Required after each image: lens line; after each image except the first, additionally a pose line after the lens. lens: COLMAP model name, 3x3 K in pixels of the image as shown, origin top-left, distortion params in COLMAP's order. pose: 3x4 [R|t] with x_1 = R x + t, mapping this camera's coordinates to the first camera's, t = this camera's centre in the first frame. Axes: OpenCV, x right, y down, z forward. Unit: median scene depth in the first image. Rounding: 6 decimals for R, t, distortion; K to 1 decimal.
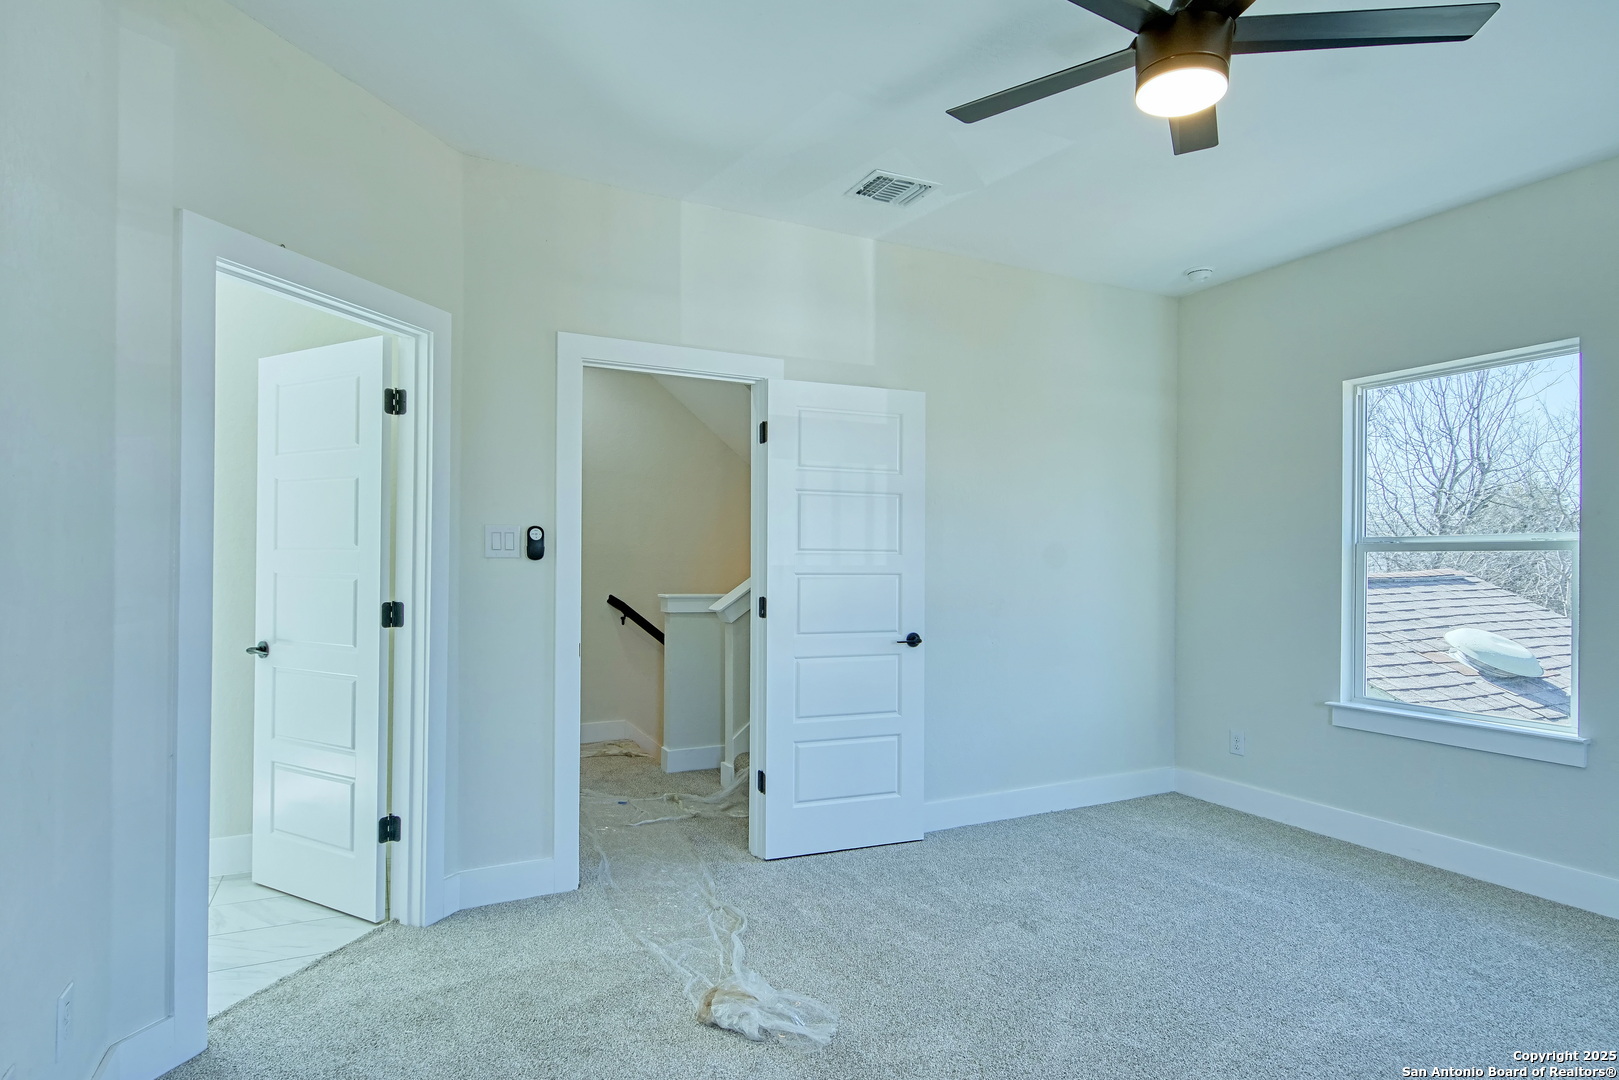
lens RADIAL K [[869.5, 0, 803.7], [0, 869.5, 546.0], [0, 0, 1]] dist [0.001023, -0.000040]
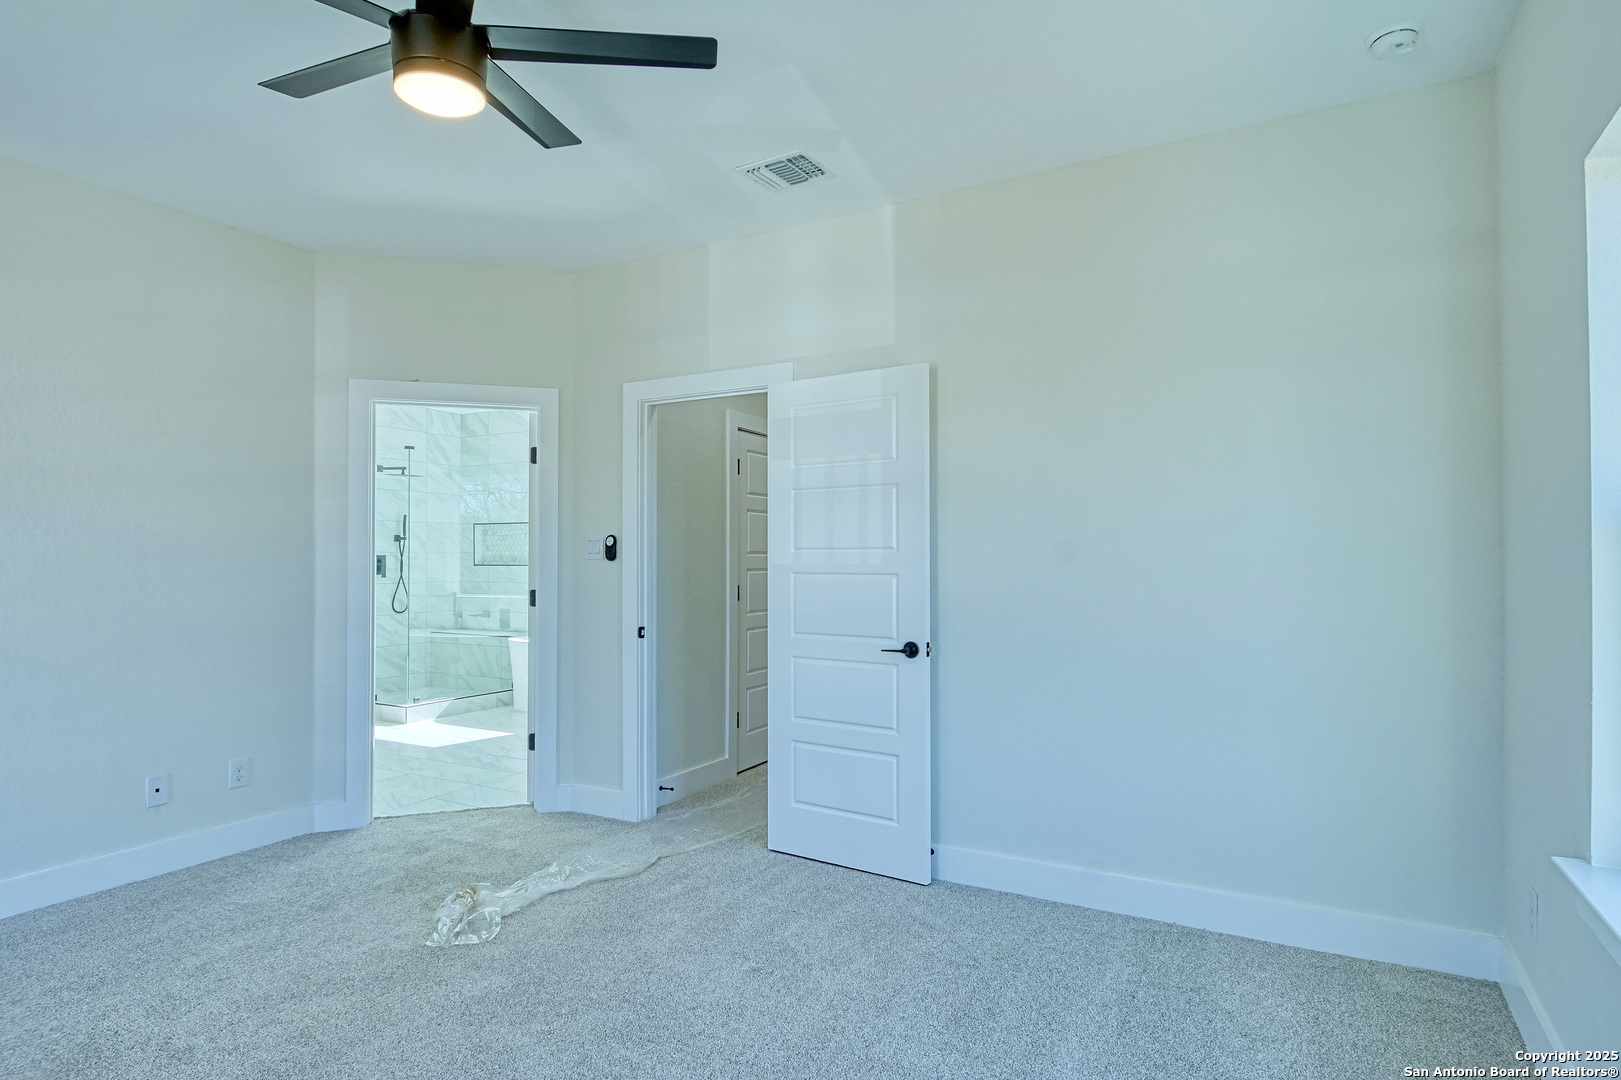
lens RADIAL K [[870.6, 0, 804.7], [0, 870.6, 546.0], [0, 0, 1]] dist [0.001023, -0.000040]
pose [[0.555769, -0.023281, -0.831010, 0.830771], [0.017941, 0.999711, -0.016008, 0.016865], [0.831143, -0.006013, 0.556026, 0.449712]]
